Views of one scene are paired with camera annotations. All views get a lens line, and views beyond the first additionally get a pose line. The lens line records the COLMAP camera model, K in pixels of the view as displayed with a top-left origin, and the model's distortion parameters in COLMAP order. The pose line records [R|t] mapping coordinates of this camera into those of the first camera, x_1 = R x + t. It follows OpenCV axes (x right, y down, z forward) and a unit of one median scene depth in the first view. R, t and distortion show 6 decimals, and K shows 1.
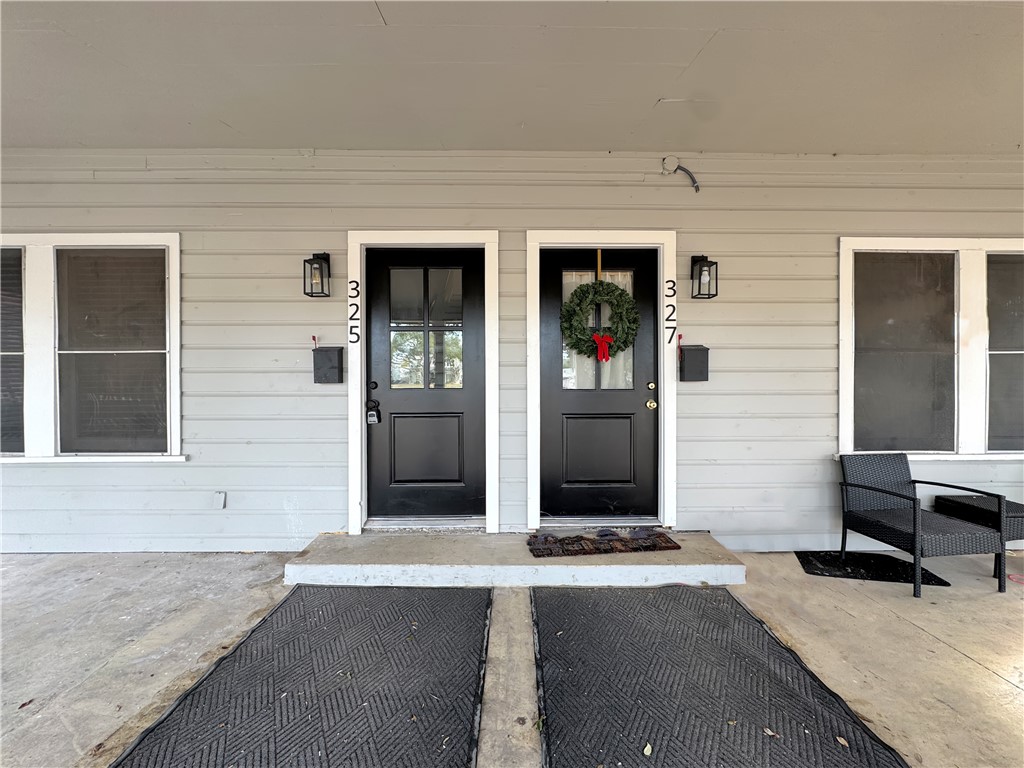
lens RADIAL K [[428.9, 0, 512.0], [0, 428.9, 384.0], [0, 0, 1]] dist [-0.015792, 0.000163]
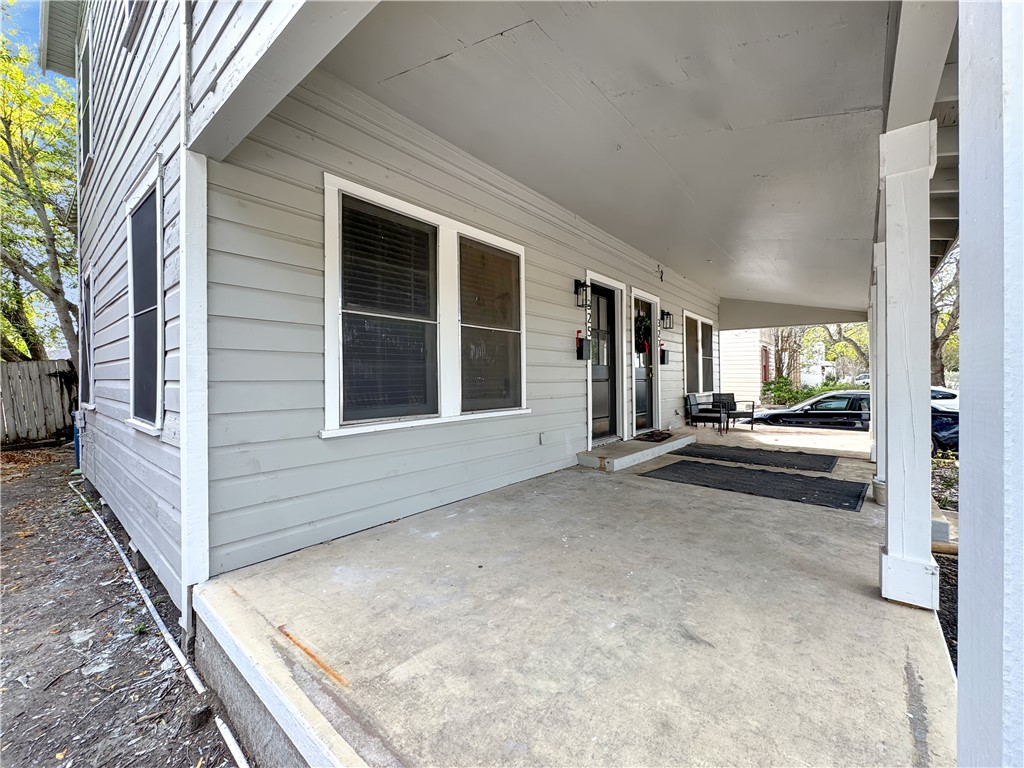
lens RADIAL K [[428.9, 0, 512.0], [0, 428.9, 384.0], [0, 0, 1]] dist [-0.015792, 0.000163]
pose [[0.649847, -0.006646, 0.760036, -1.874567], [0.010906, 0.999940, -0.000581, 0.088316], [-0.759987, 0.008667, 0.649881, 0.131883]]
